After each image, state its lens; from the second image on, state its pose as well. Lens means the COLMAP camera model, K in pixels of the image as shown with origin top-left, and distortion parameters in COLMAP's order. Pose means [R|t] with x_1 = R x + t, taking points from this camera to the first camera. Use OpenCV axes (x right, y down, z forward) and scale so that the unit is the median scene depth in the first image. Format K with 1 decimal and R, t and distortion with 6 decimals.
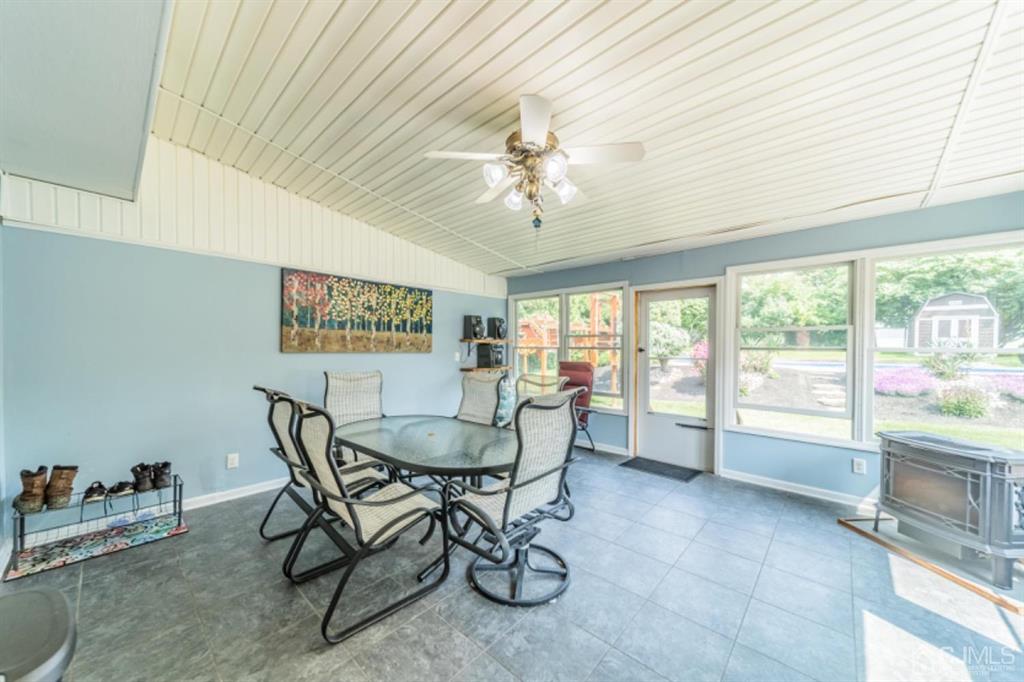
lens RADIAL K [[363.0, 0, 510.2], [0, 363.0, 351.8], [0, 0, 1]] dist [0.000898, 0.000068]
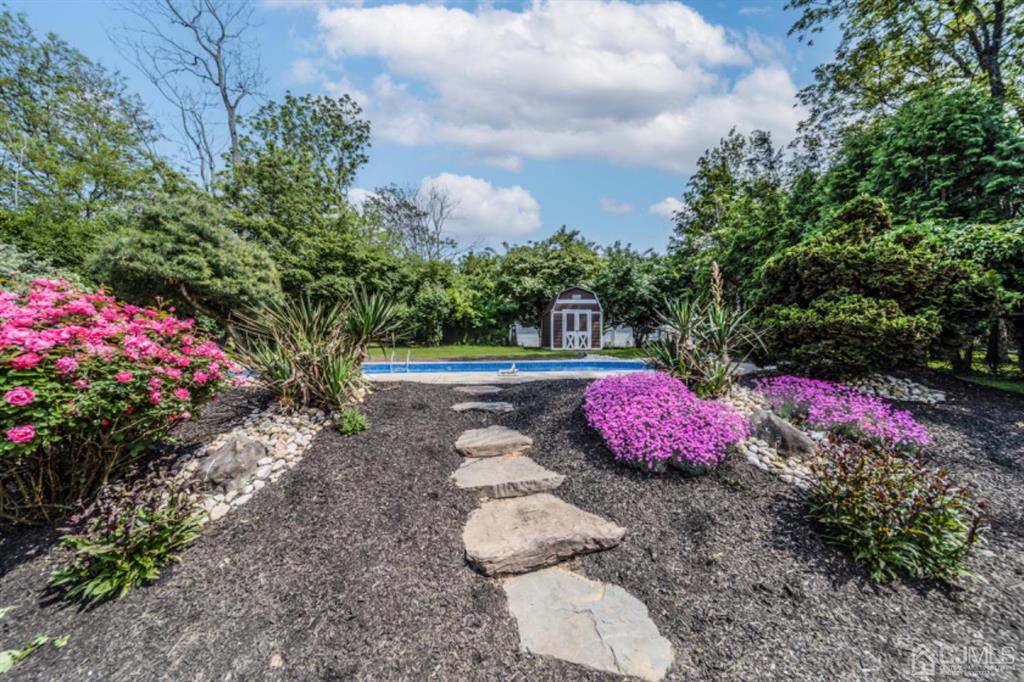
lens RADIAL K [[363.0, 0, 510.2], [0, 363.0, 351.8], [0, 0, 1]] dist [0.000898, 0.000068]
pose [[0.698191, -0.022488, 0.715558, 0.317440], [0.026960, 0.999623, 0.005111, 0.006895], [-0.715403, 0.015723, 0.698535, 0.369333]]
